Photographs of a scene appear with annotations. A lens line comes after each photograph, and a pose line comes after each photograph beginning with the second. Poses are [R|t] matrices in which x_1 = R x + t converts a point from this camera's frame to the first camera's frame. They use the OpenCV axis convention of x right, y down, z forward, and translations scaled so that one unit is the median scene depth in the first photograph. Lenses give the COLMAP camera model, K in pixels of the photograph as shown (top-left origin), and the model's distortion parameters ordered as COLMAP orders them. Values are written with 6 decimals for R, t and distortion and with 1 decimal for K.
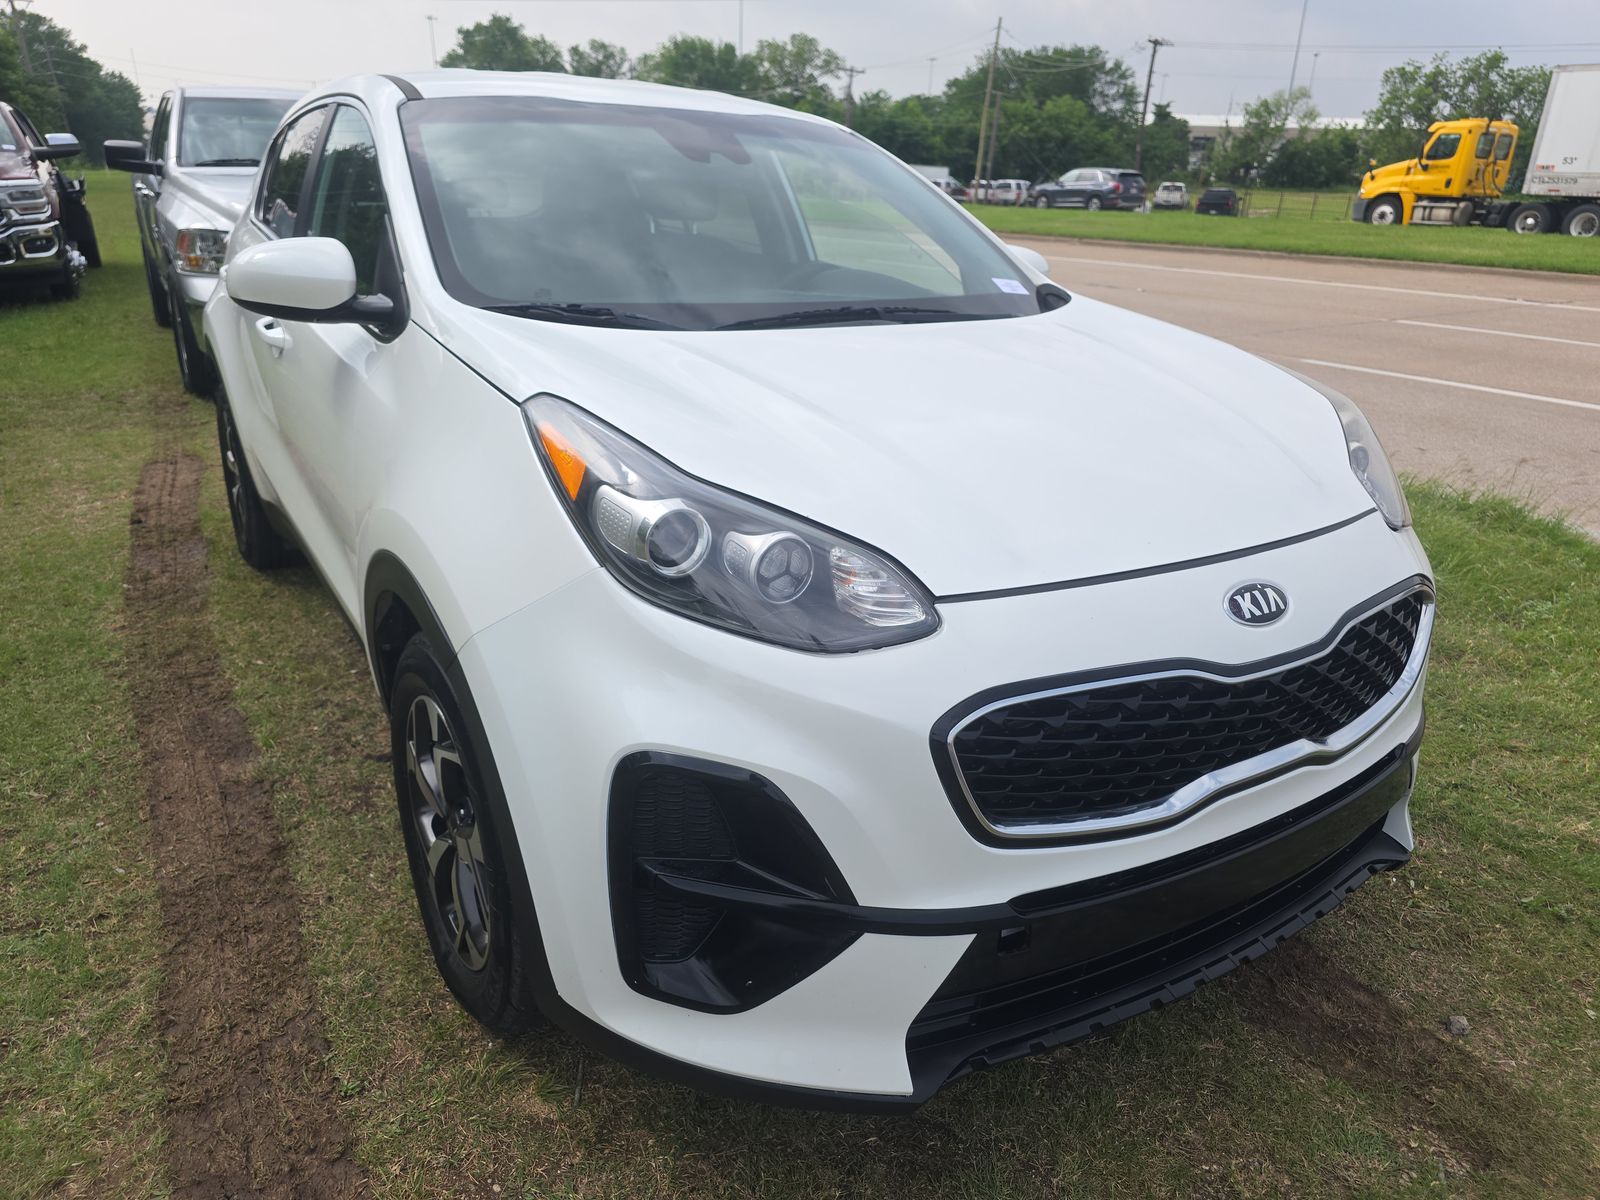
lens RADIAL K [[1103.3, 0, 812.6], [0, 1103.3, 616.7], [0, 0, 1]] dist [0.039538, -0.038432]
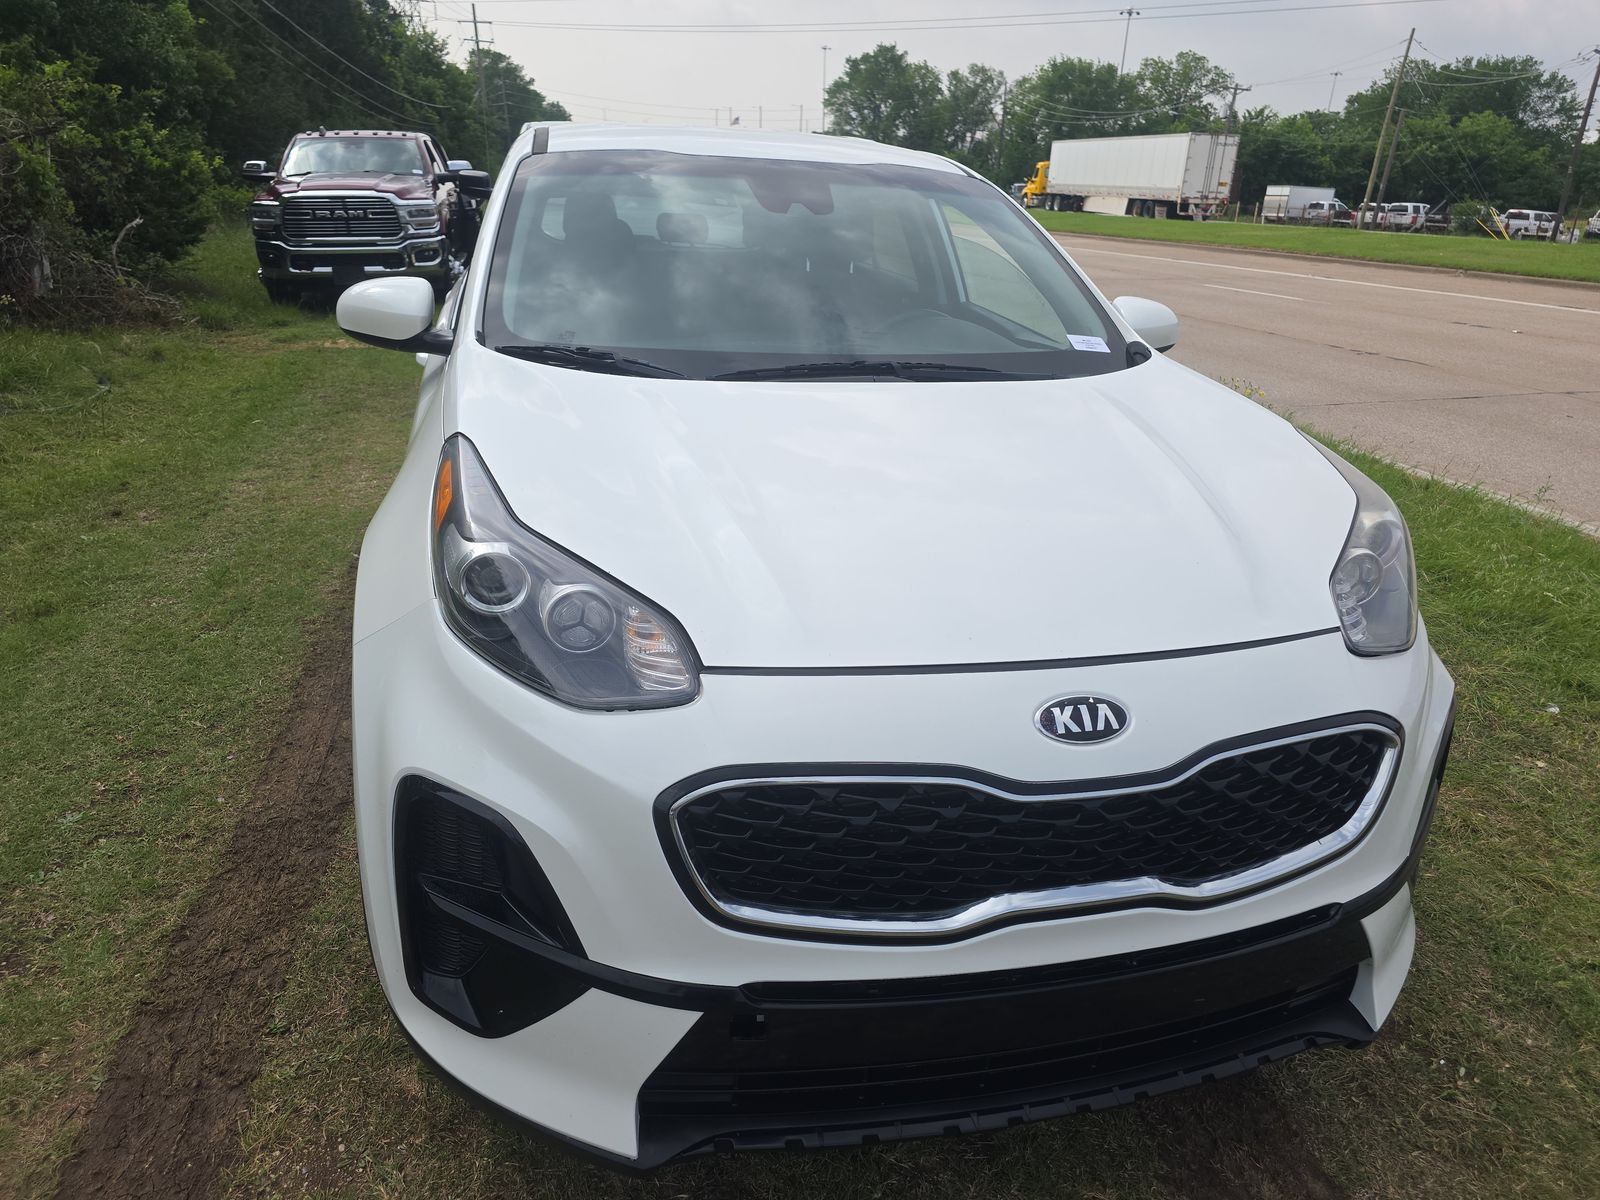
lens RADIAL K [[1103.3, 0, 800.7], [0, 1103.3, 593.5], [0, 0, 1]] dist [0.039538, -0.038432]
pose [[0.950870, 0.113245, -0.288136, 0.306672], [-0.122787, 0.992317, -0.015199, -0.051371], [0.284201, 0.049832, 0.957469, 0.039230]]
